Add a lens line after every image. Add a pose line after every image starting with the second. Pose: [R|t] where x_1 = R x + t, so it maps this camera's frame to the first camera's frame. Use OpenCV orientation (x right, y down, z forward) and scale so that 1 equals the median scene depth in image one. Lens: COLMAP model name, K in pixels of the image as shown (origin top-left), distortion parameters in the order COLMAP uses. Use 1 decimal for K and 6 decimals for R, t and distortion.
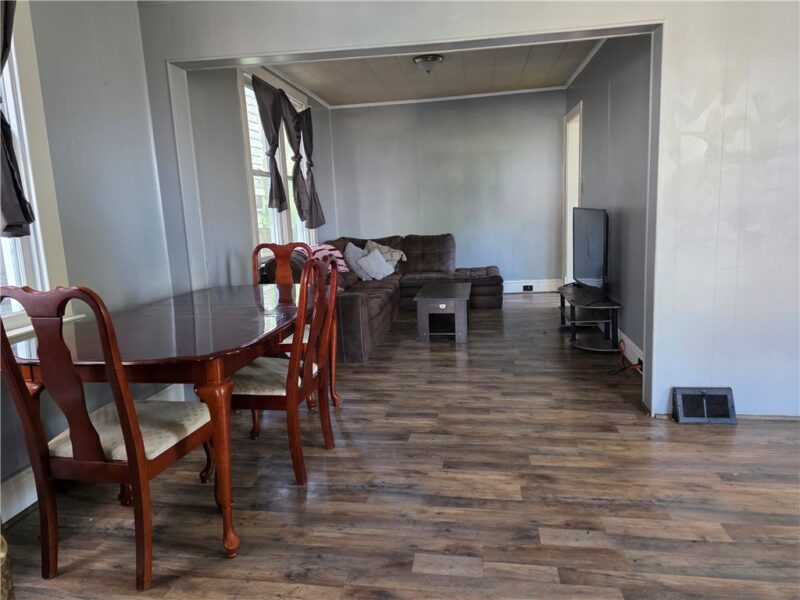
lens RADIAL K [[534.4, 0, 401.8], [0, 534.4, 294.2], [0, 0, 1]] dist [0.011236, -0.000810]
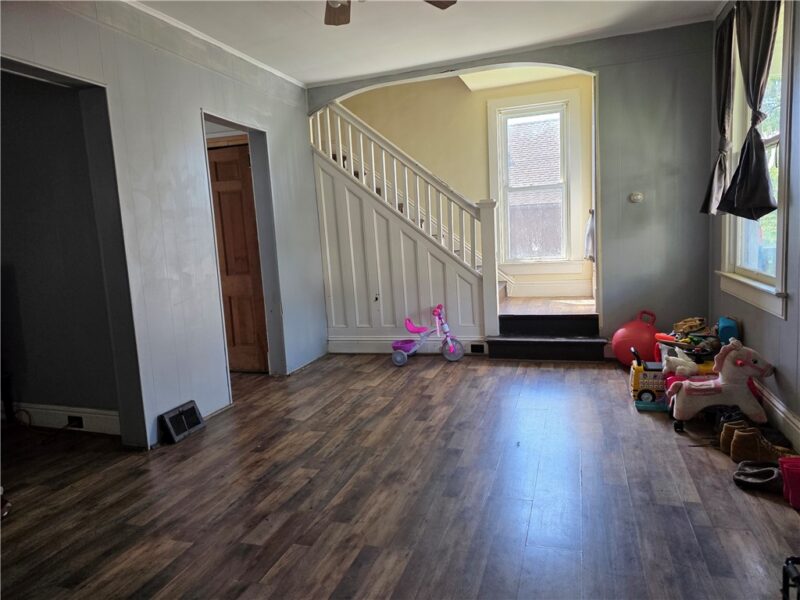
lens RADIAL K [[534.4, 0, 401.1], [0, 534.4, 298.8], [0, 0, 1]] dist [0.011236, -0.000810]
pose [[0.157600, -0.092626, 0.983149, -0.569845], [0.202622, 0.977441, 0.059607, -0.031968], [-0.966492, 0.189813, 0.172813, 0.332100]]
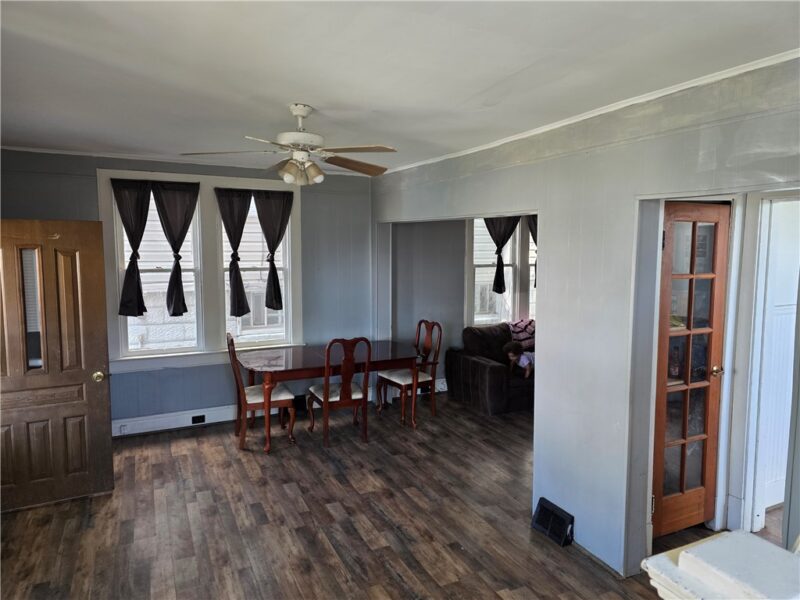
lens RADIAL K [[534.4, 0, 397.0], [0, 534.4, 296.9], [0, 0, 1]] dist [0.011236, -0.000810]
pose [[0.572025, 0.123312, -0.810914, 1.465195], [-0.164066, 0.985857, 0.034181, -0.301972], [0.803660, 0.113491, 0.584167, -0.012884]]
